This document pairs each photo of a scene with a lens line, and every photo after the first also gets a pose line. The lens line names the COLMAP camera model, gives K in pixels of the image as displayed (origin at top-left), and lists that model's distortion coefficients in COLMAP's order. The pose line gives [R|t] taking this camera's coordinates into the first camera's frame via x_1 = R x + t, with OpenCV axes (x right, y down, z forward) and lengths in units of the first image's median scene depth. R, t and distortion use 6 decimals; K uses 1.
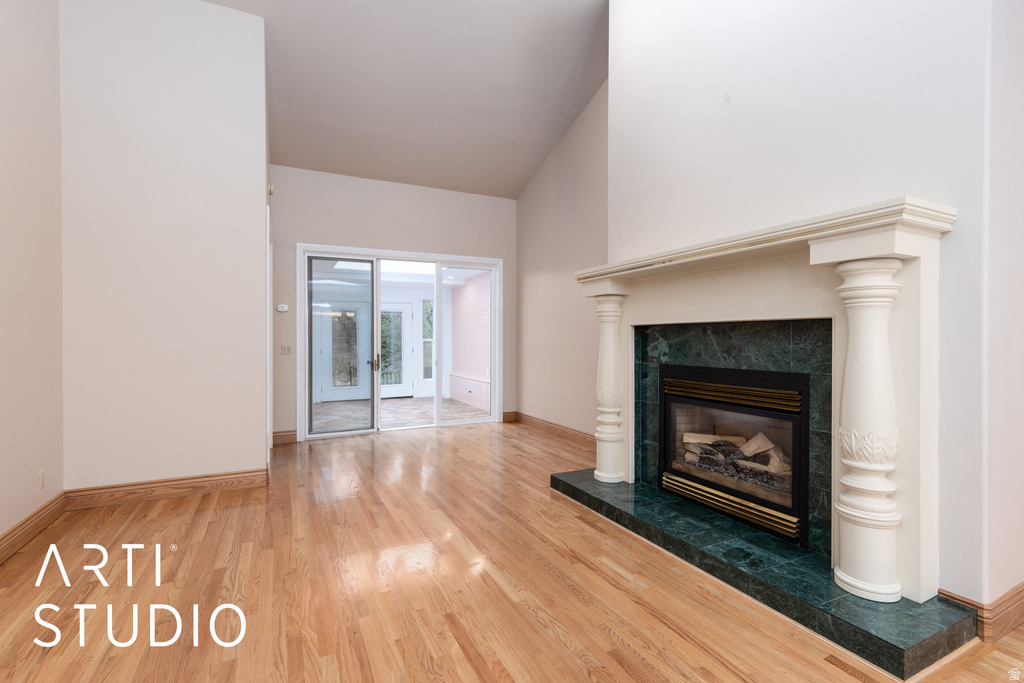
lens RADIAL K [[456.2, 0, 512.0], [0, 456.2, 341.5], [0, 0, 1]] dist [0.010530, 0.000191]
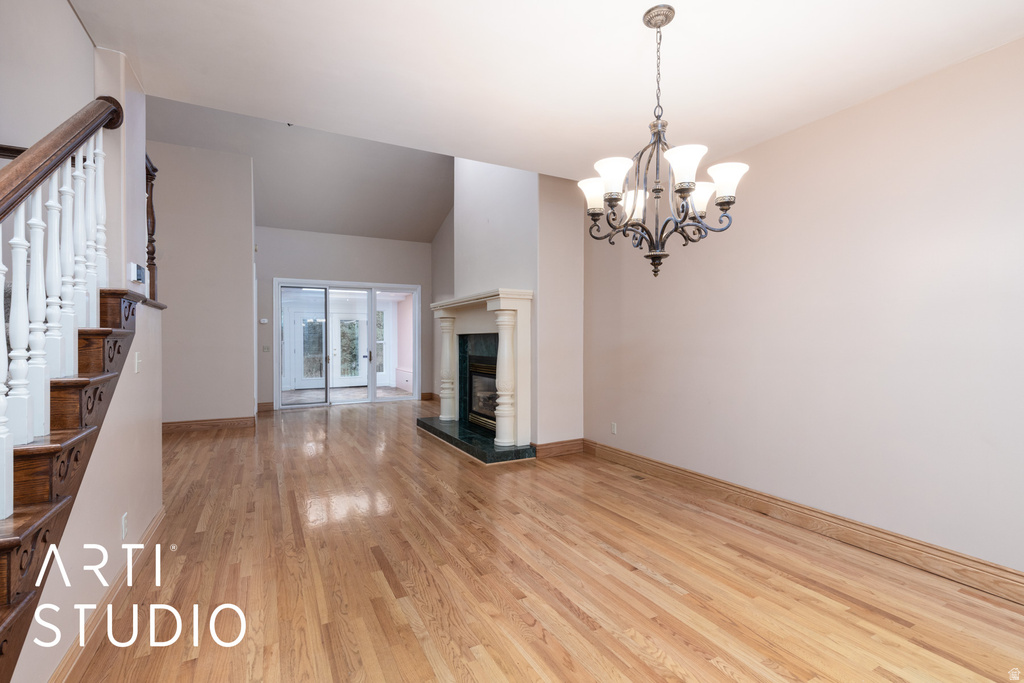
lens RADIAL K [[460.9, 0, 512.6], [0, 460.9, 345.8], [0, 0, 1]] dist [0.002688, -0.000048]
pose [[0.999748, -0.000333, 0.022463, 0.423771], [0.000217, 0.999987, 0.005151, 0.001746], [-0.022464, -0.005145, 0.999734, -0.805248]]
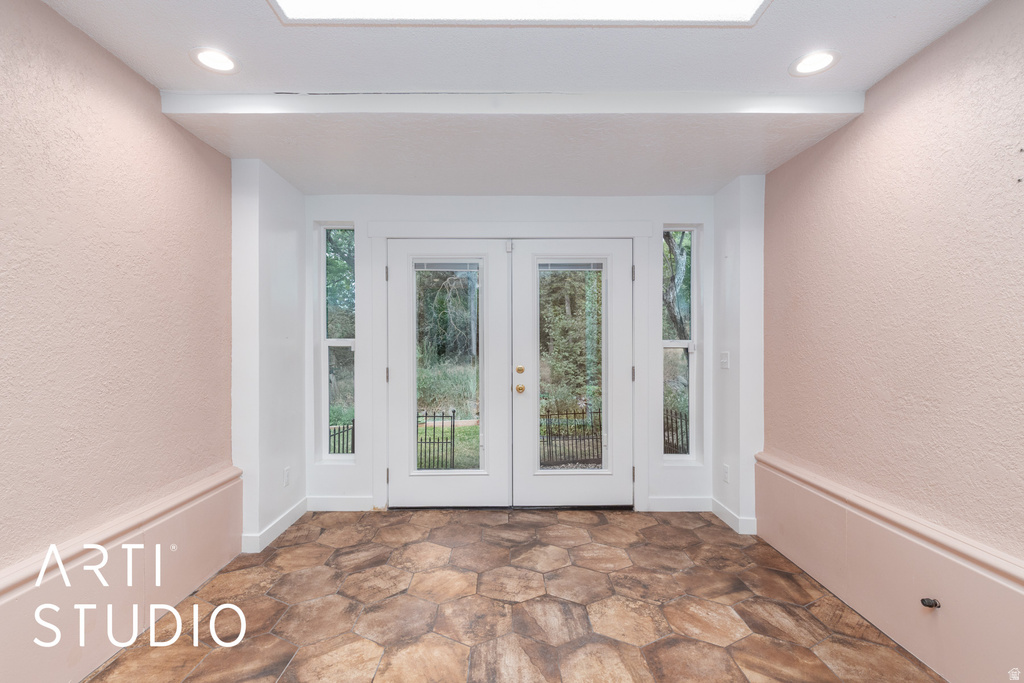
lens RADIAL K [[465.1, 0, 502.2], [0, 465.1, 341.1], [0, 0, 1]] dist [0.007364, 0.000163]
pose [[0.892446, 0.001832, -0.451150, -0.380404], [-0.006090, 0.999950, -0.007987, -0.008591], [0.451113, 0.009875, 0.892412, 1.651825]]
